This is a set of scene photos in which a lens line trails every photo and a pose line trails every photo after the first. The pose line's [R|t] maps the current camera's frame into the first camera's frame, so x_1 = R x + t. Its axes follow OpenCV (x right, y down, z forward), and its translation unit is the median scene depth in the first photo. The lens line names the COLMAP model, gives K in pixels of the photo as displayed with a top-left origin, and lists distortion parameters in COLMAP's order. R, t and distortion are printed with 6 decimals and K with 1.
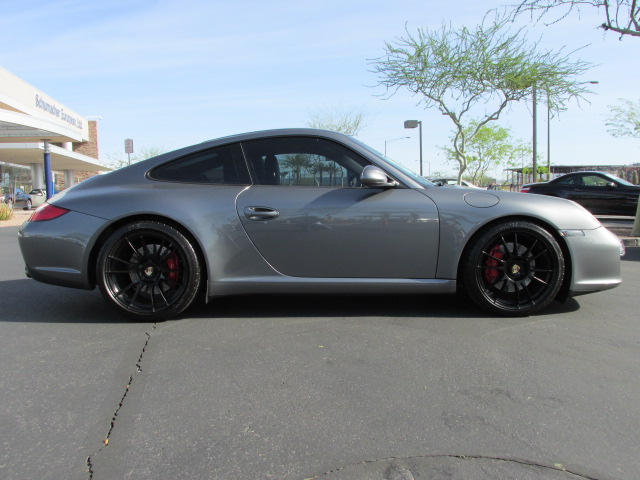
lens RADIAL K [[538.3, 0, 320.0], [0, 538.3, 240.0], [0, 0, 1]] dist [-0.086951, 0.006529]
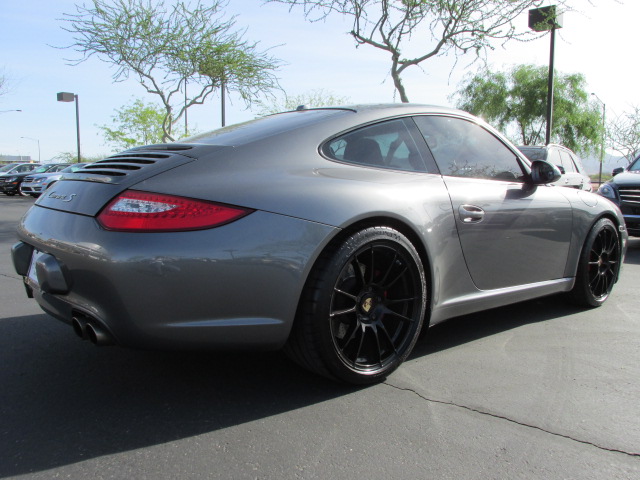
lens RADIAL K [[538.3, 0, 320.0], [0, 538.3, 240.0], [0, 0, 1]] dist [-0.086951, 0.006529]
pose [[0.742646, -0.036348, 0.668697, -0.169617], [0.016571, 0.999218, 0.035910, -0.009121], [-0.669479, -0.015587, 0.742667, 0.122461]]
